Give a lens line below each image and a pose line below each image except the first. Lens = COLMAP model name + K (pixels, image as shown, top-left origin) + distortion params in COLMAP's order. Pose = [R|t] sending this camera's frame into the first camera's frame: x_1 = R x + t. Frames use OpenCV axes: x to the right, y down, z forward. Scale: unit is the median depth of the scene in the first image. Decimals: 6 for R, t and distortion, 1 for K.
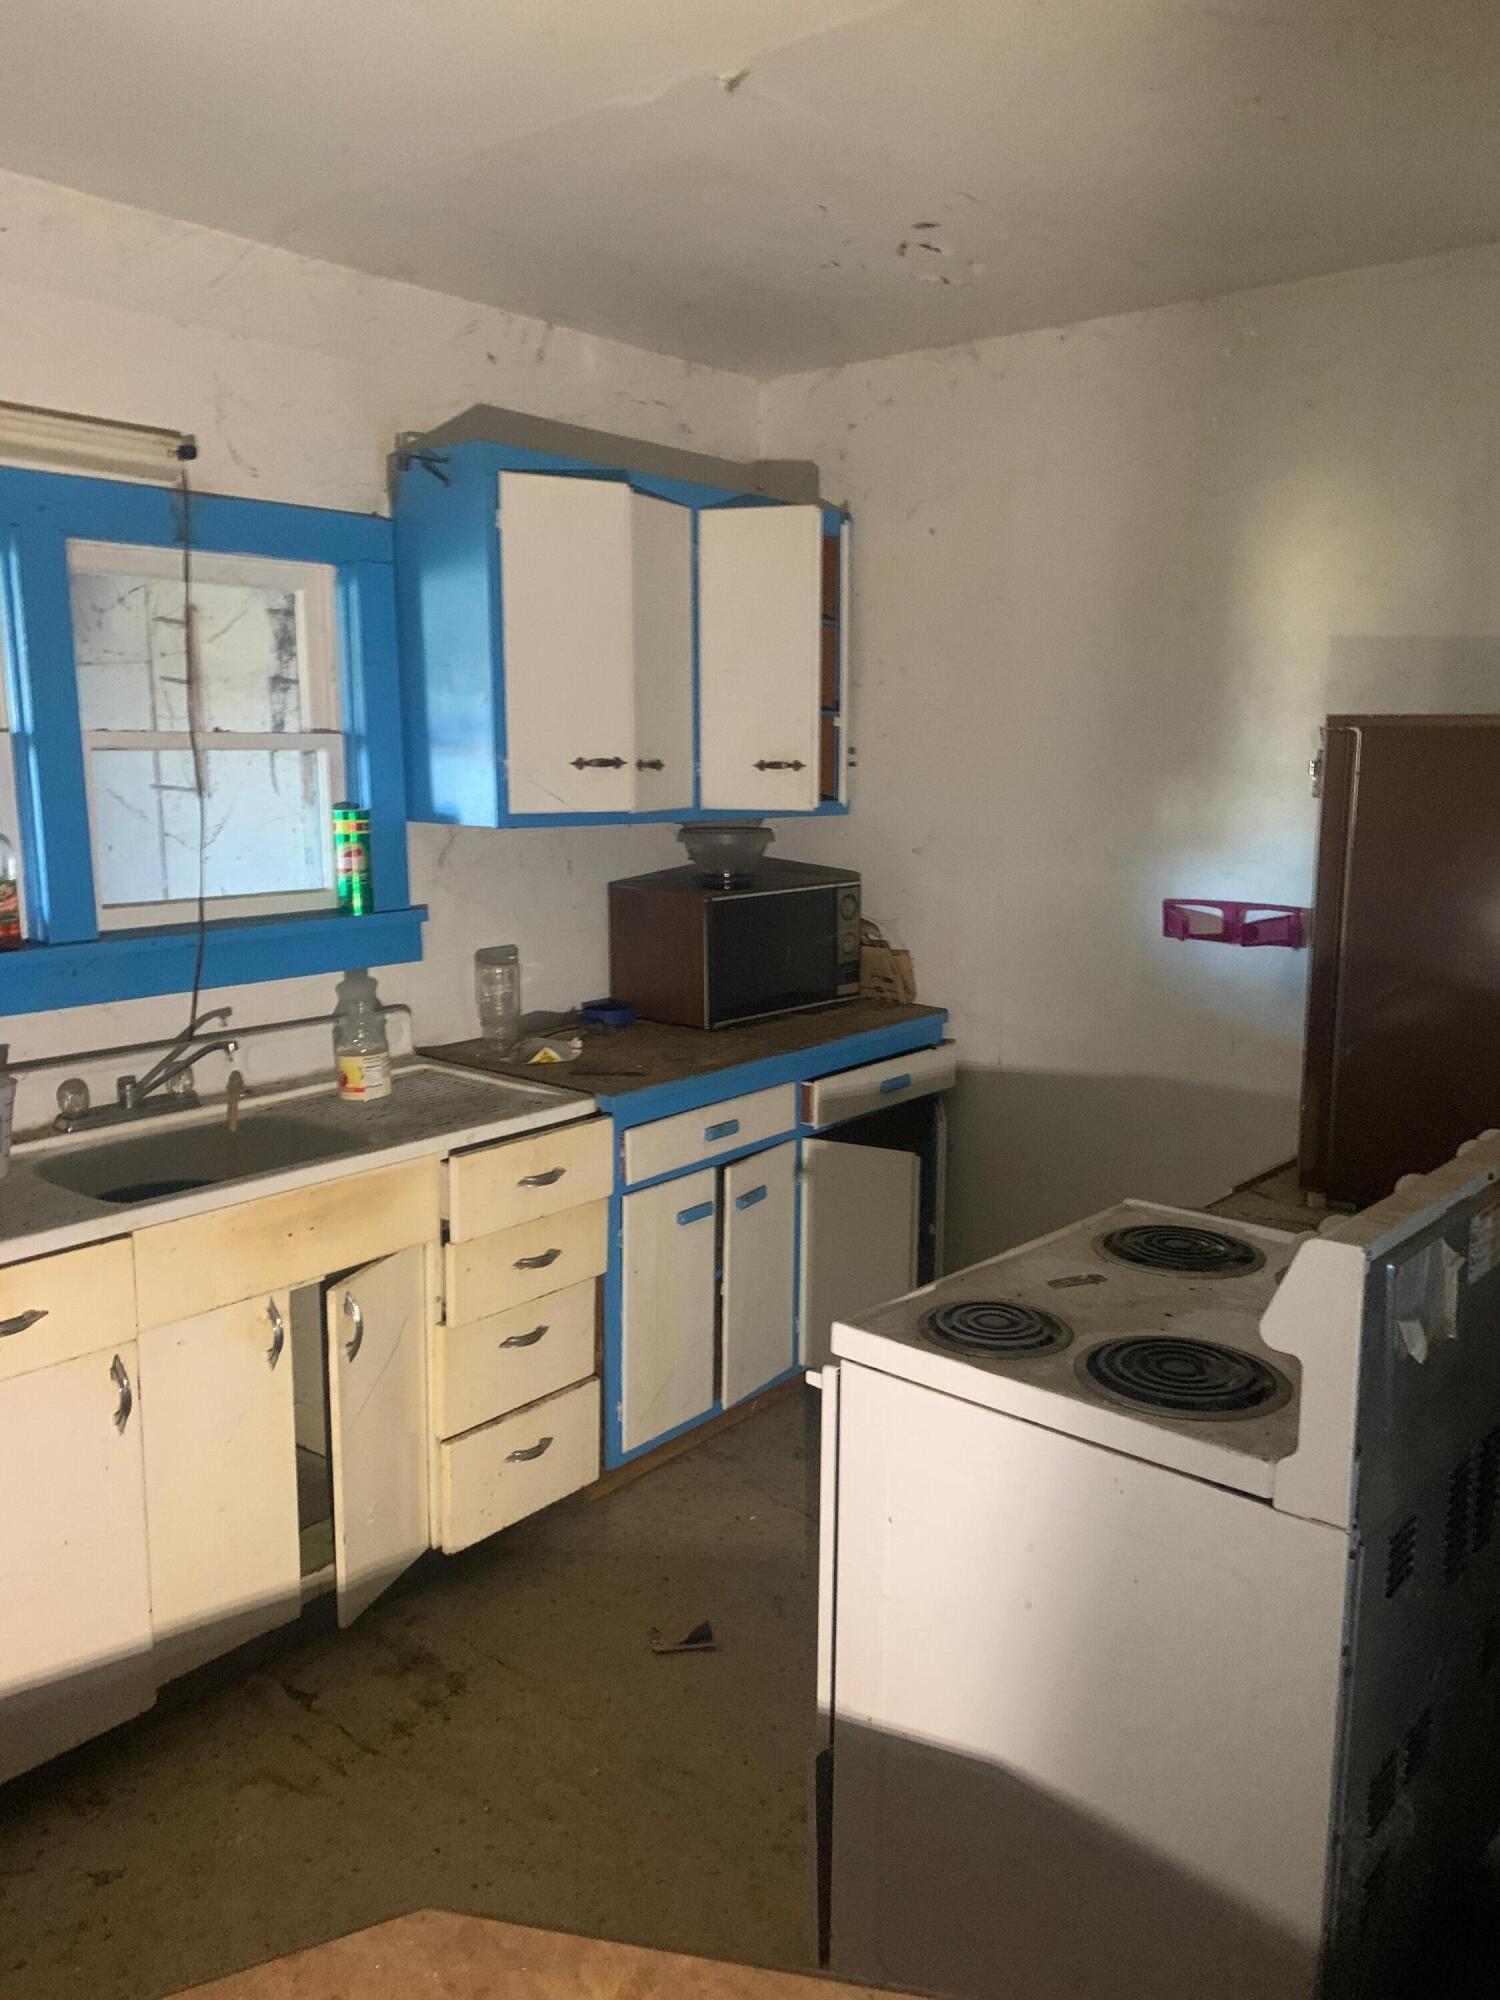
lens RADIAL K [[1530.6, 0, 775.6], [0, 1530.6, 1010.0], [0, 0, 1]] dist [0.034931, -0.034109]
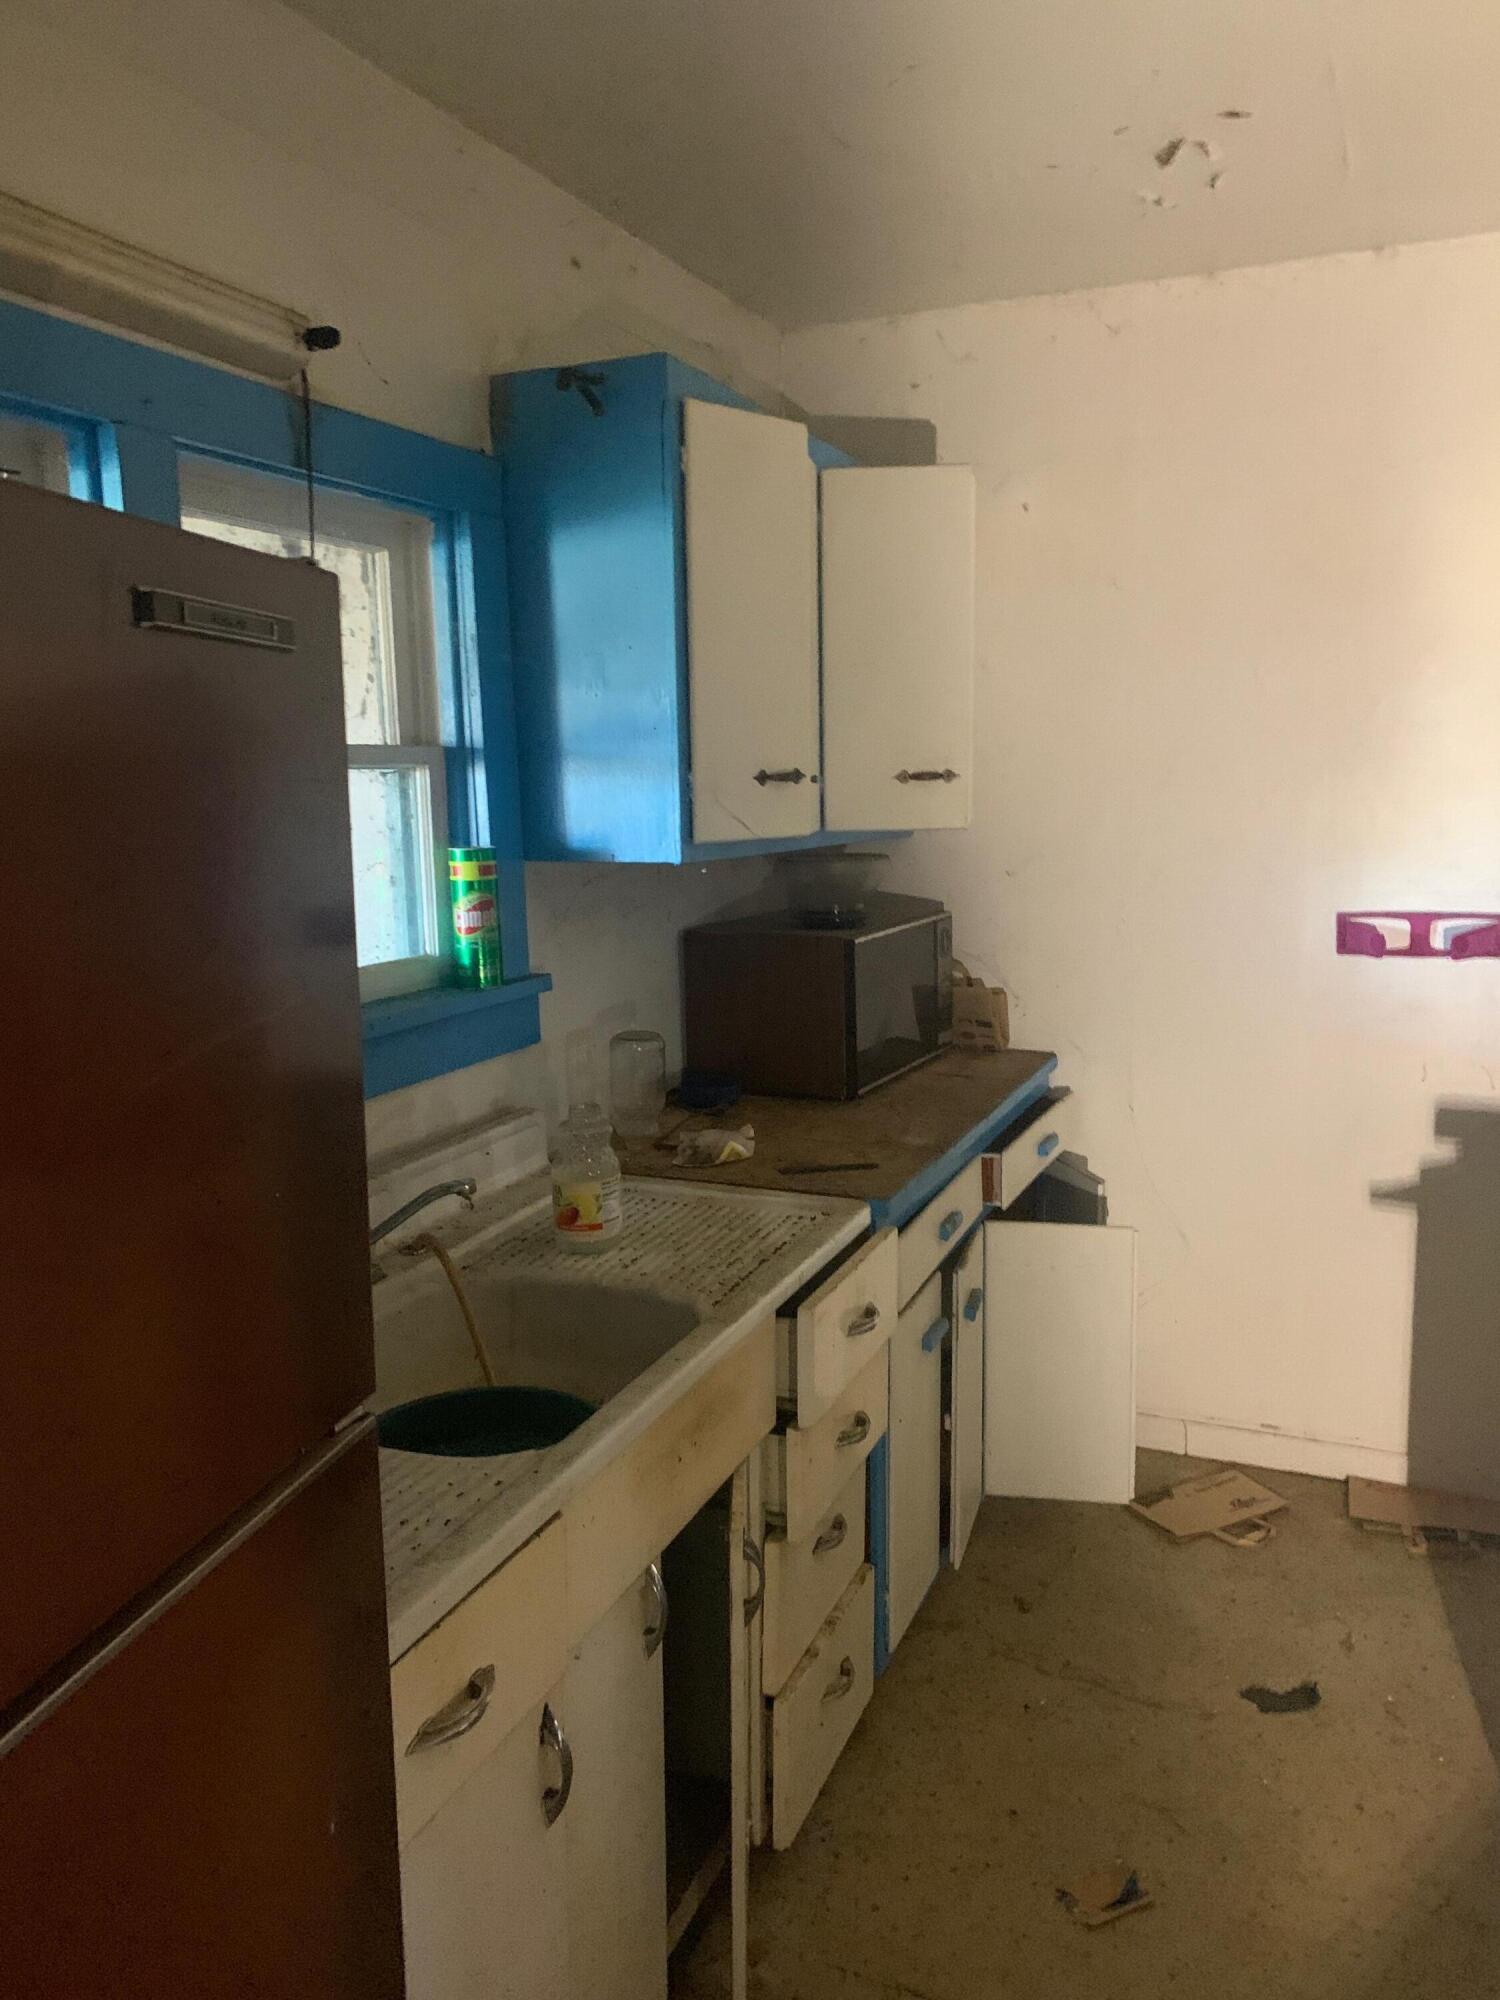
lens RADIAL K [[1530.6, 0, 785.7], [0, 1530.6, 1001.6], [0, 0, 1]] dist [0.034931, -0.034109]
pose [[0.954463, -0.067522, 0.290587, -0.347426], [0.075905, 0.996959, -0.017659, -0.031149], [-0.288511, 0.038912, 0.956686, 0.247194]]
